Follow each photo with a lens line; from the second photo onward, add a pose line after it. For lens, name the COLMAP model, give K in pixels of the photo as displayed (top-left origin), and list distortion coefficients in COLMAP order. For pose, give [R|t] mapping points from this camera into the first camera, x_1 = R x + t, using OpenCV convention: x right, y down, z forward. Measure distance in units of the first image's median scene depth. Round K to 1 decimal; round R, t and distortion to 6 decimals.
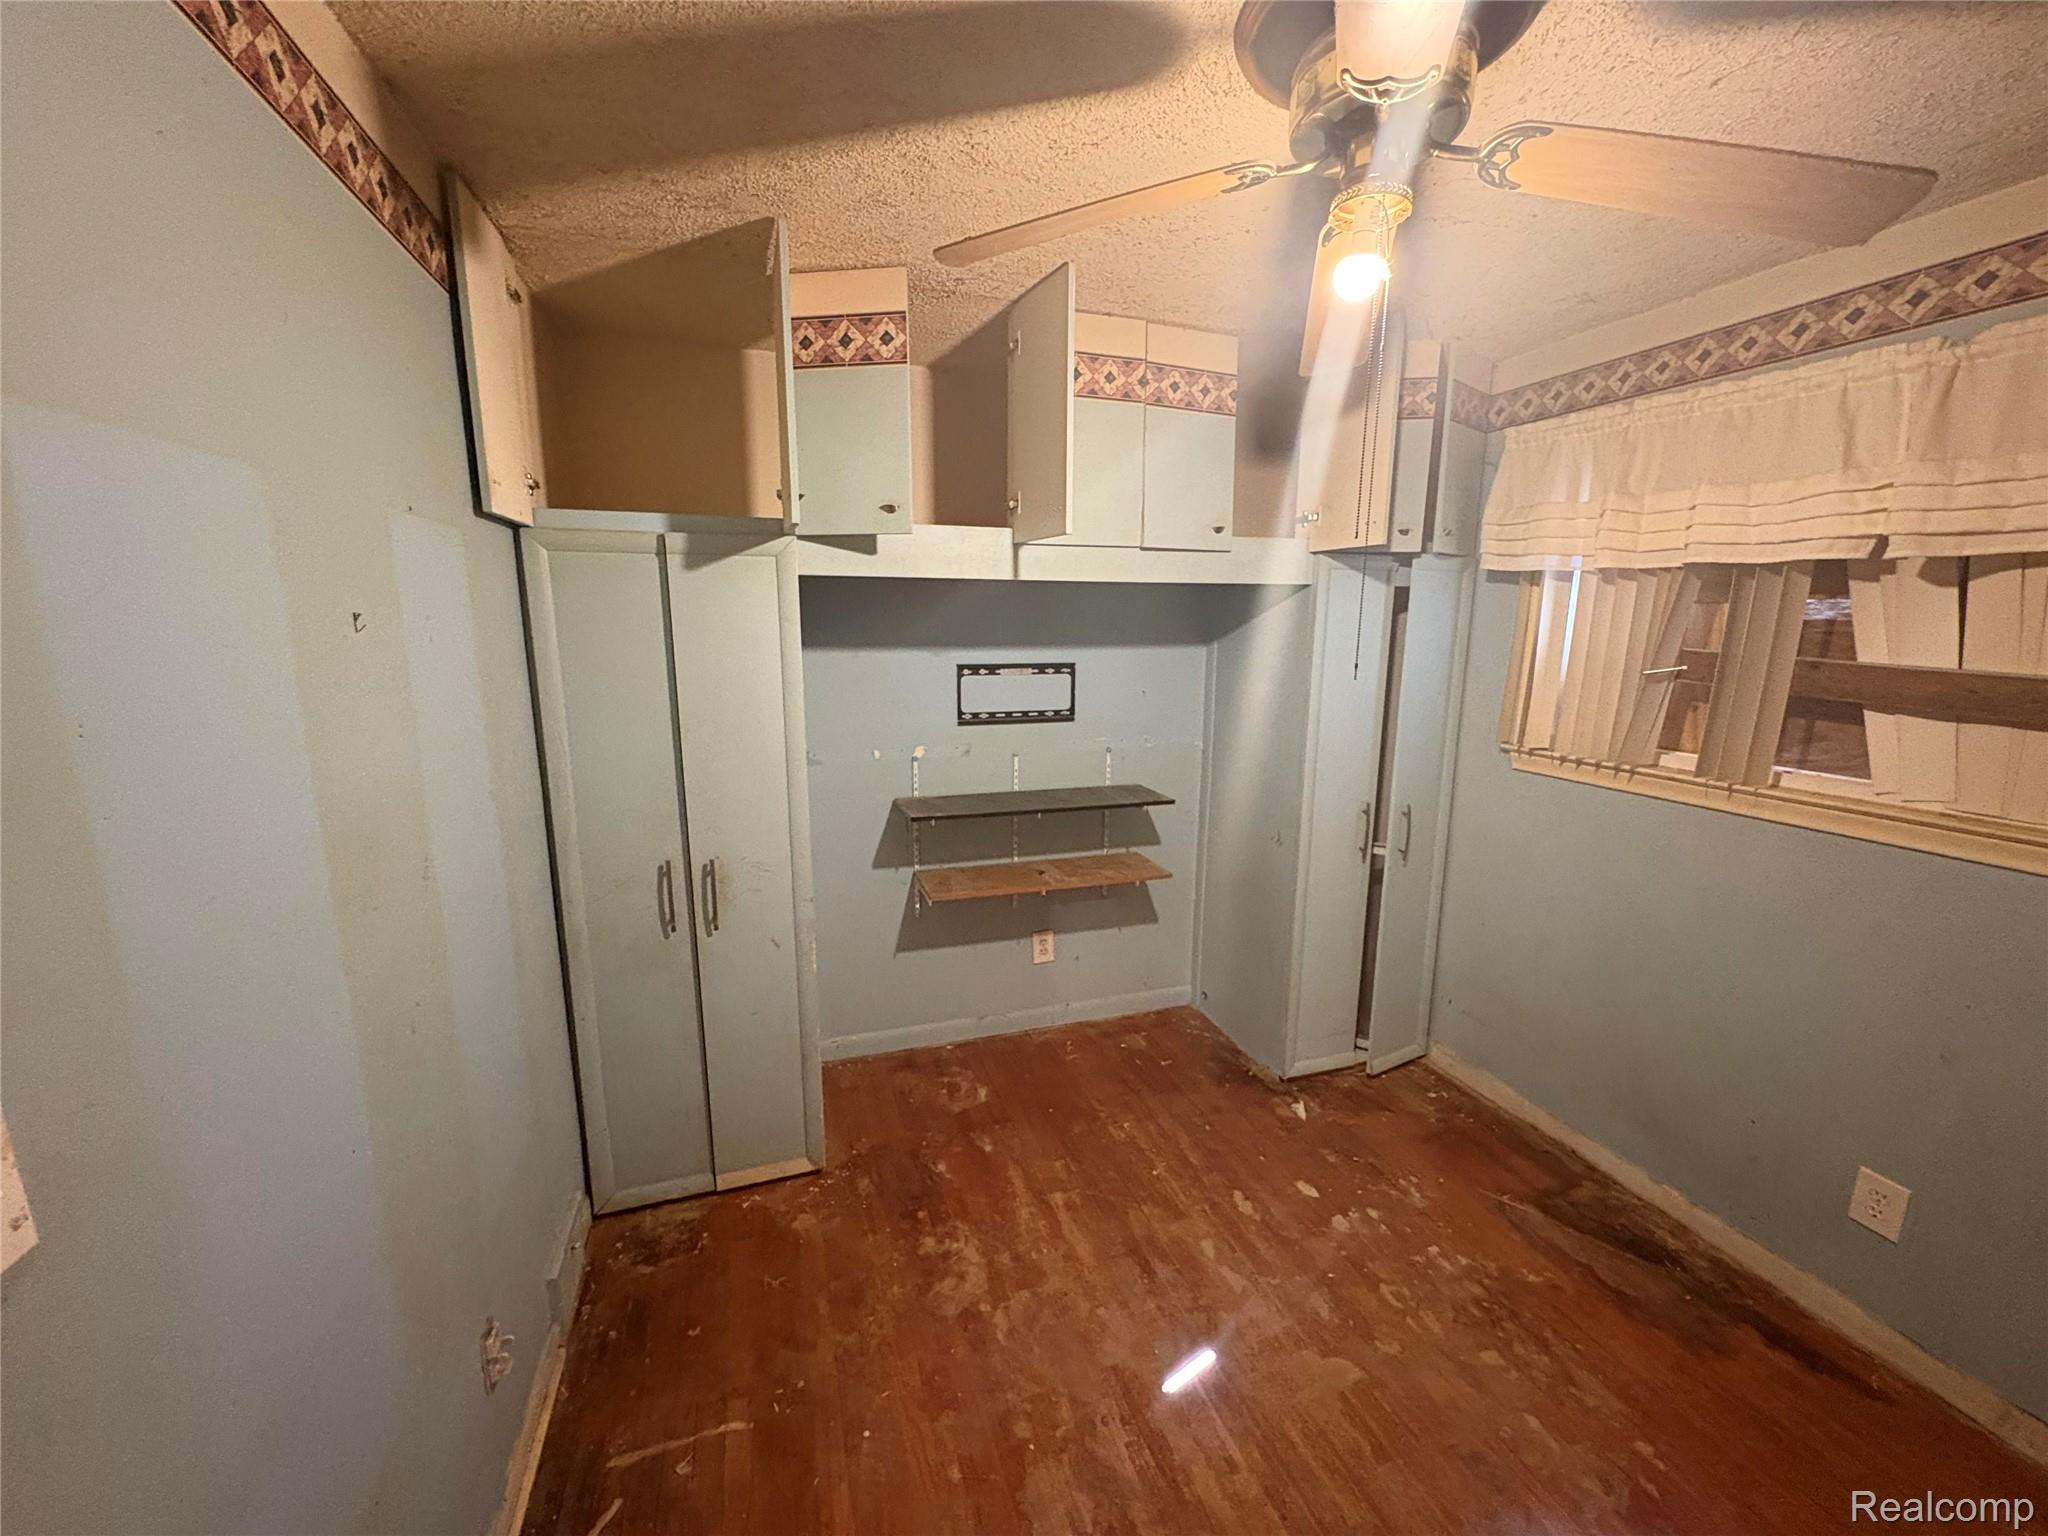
lens RADIAL K [[815.5, 0, 1024.6], [0, 815.5, 768.9], [0, 0, 1]] dist [-0.000553, 0.000111]
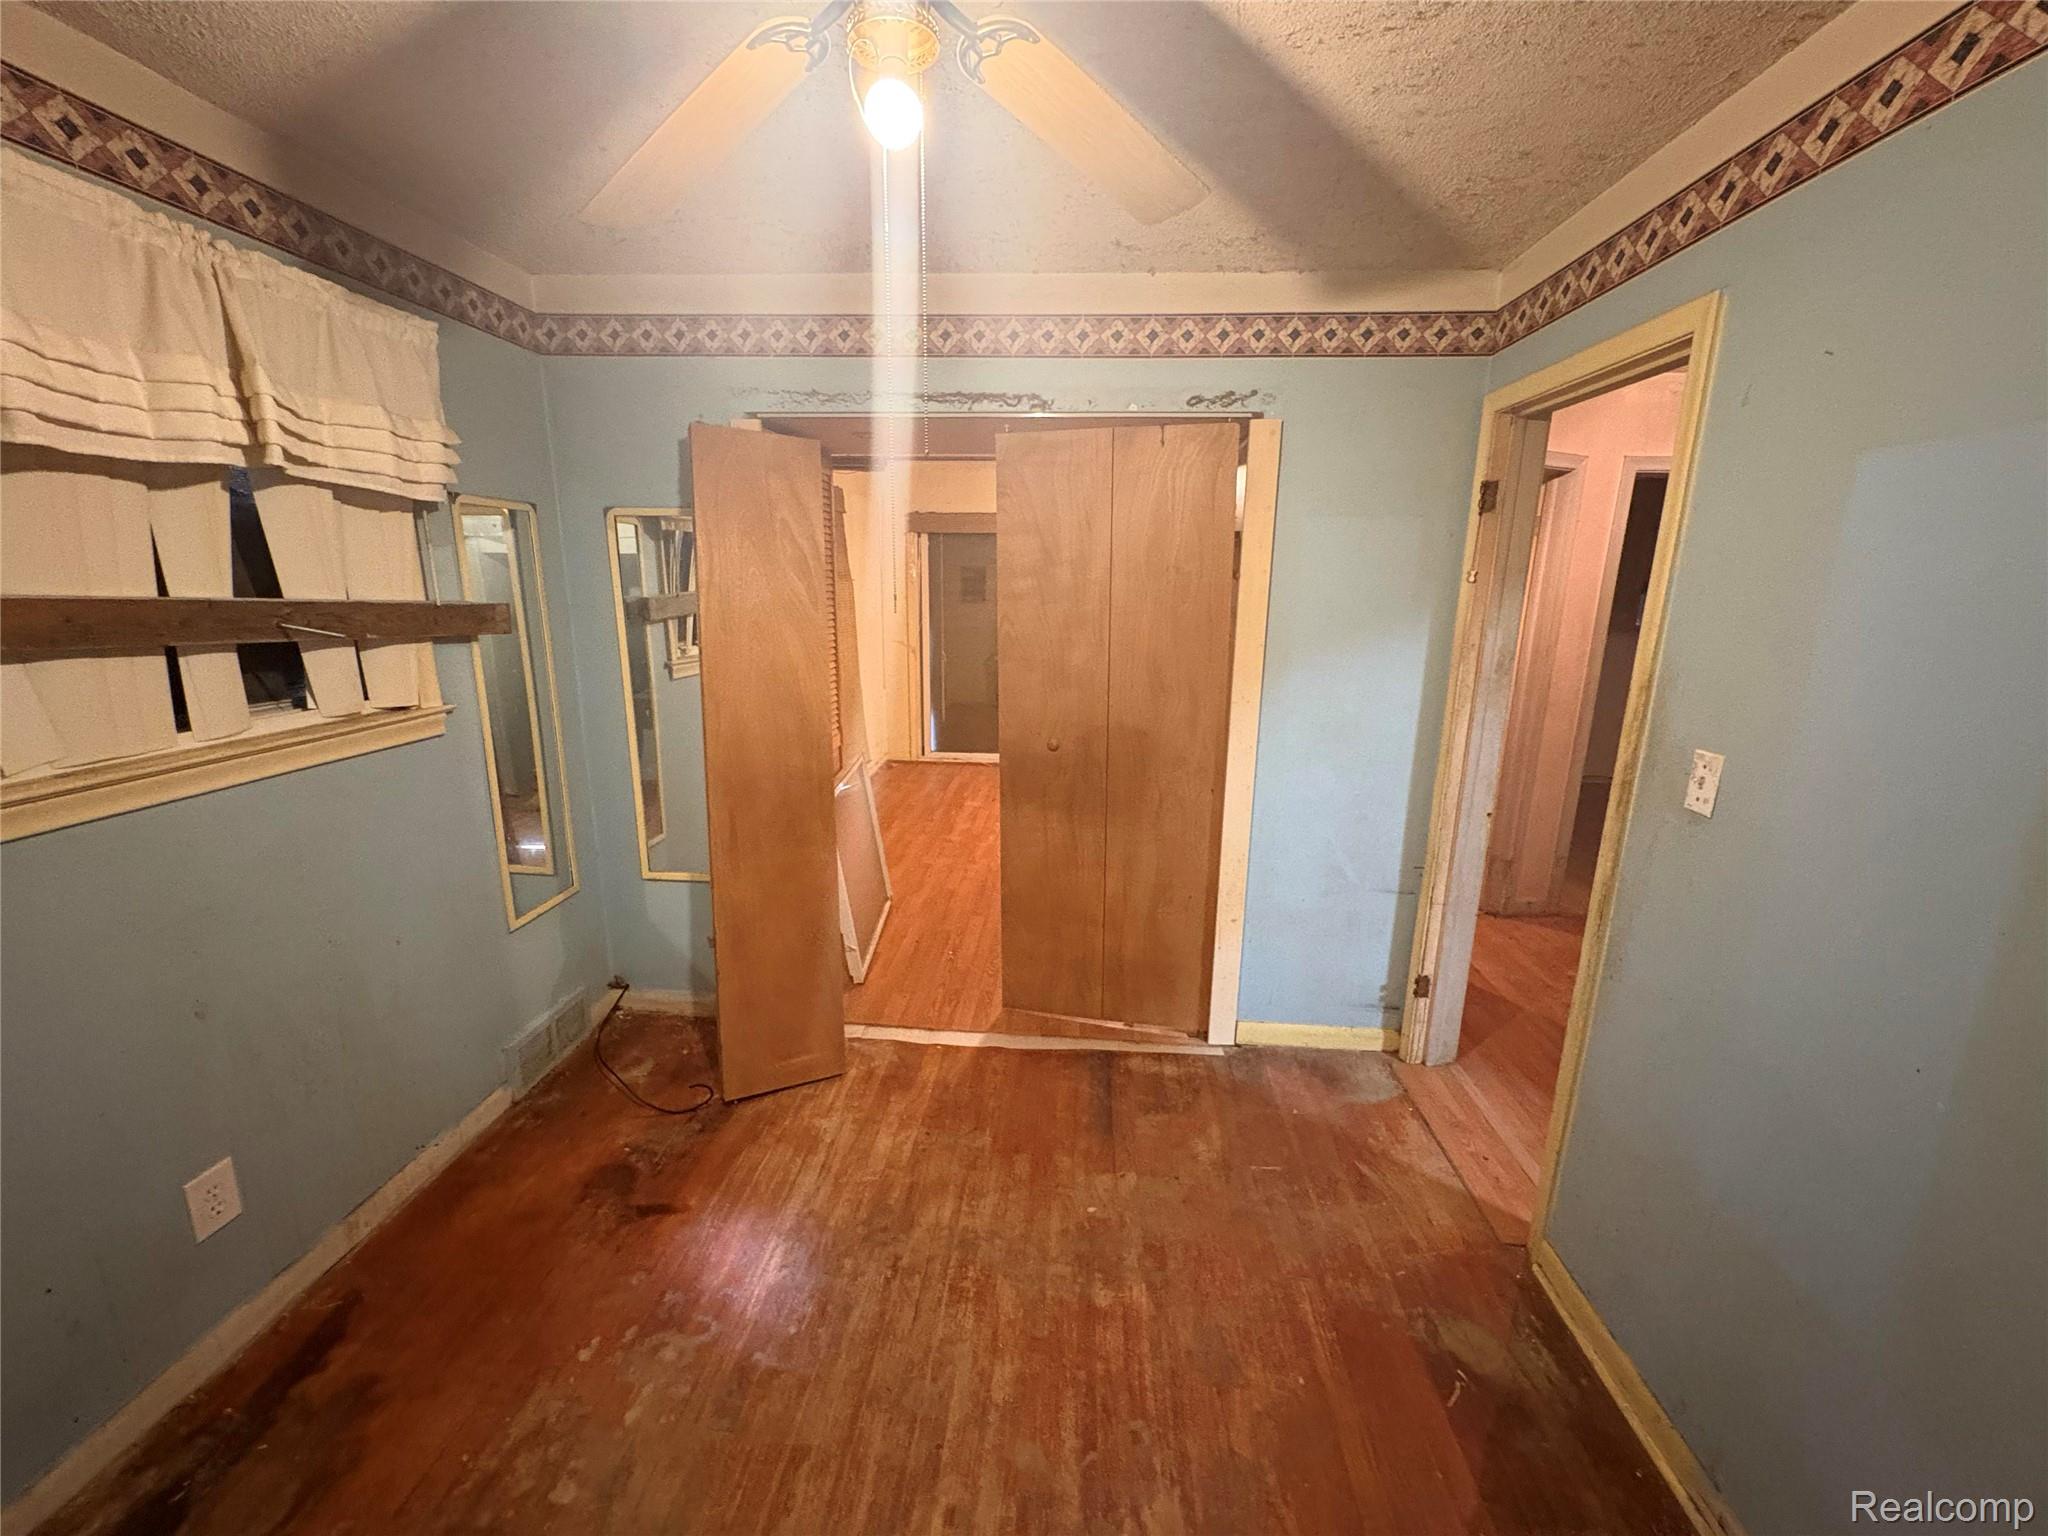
lens RADIAL K [[815.5, 0, 1024.6], [0, 815.5, 768.9], [0, 0, 1]] dist [-0.000553, 0.000111]
pose [[-0.922672, -0.105360, 0.370912, -0.046720], [0.051488, 0.919663, 0.389318, -0.172476], [-0.382133, 0.378310, -0.843123, 1.046933]]
